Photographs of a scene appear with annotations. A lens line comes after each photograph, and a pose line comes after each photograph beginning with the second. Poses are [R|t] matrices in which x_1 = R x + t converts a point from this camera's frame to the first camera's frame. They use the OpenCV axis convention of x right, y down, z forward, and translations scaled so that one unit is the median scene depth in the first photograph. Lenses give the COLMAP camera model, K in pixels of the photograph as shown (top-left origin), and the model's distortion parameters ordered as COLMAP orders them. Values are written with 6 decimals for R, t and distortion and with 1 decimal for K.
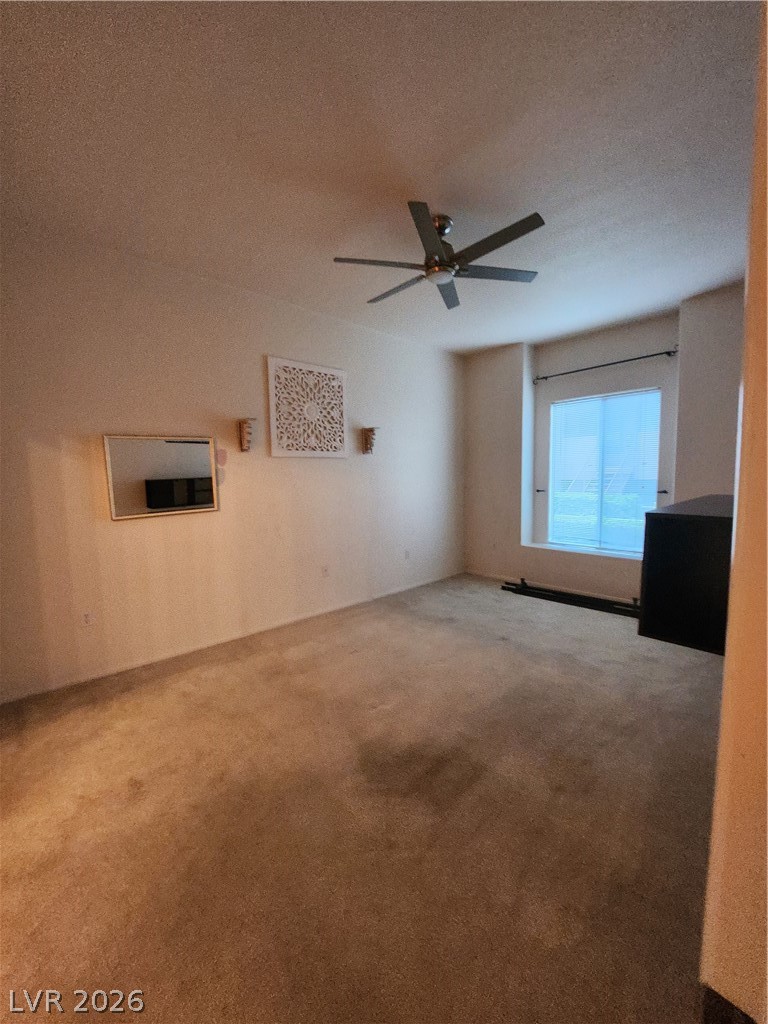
lens RADIAL K [[405.2, 0, 384.0], [0, 405.2, 512.0], [0, 0, 1]] dist [-0.000837, -0.000025]
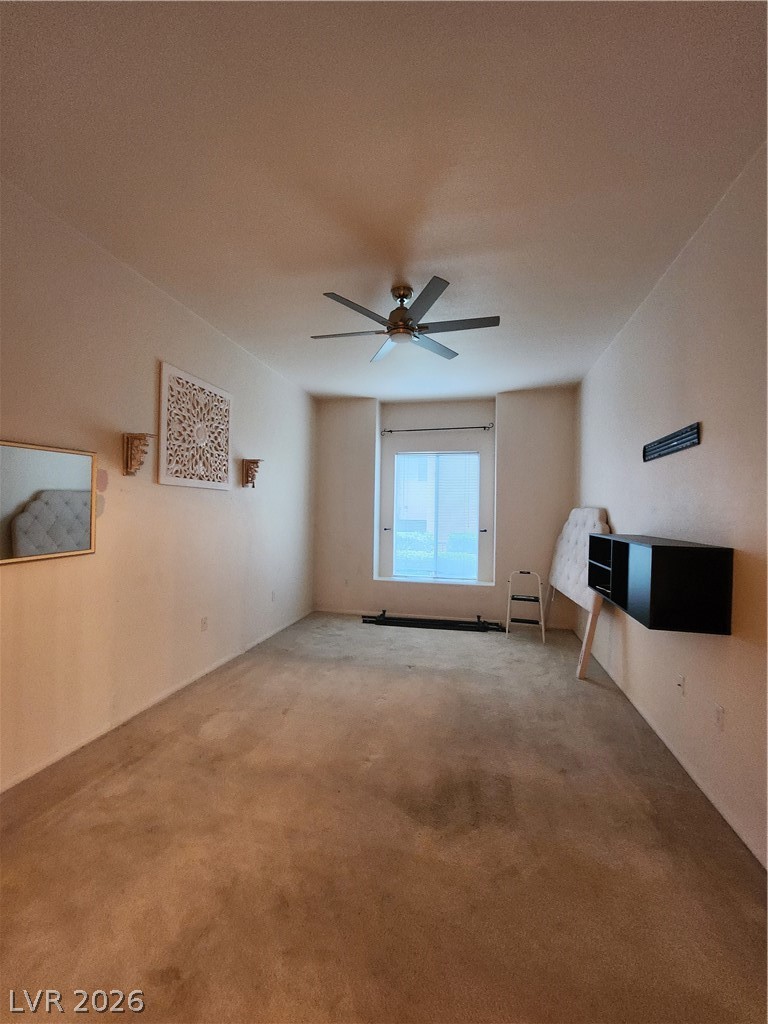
lens RADIAL K [[405.9, 0, 384.0], [0, 405.9, 512.0], [0, 0, 1]] dist [-0.000850, -0.000069]
pose [[0.833634, 0.031941, 0.551393, -0.322976], [0.019727, 0.995968, -0.087518, -0.002971], [-0.551965, 0.083835, 0.829642, 0.093539]]
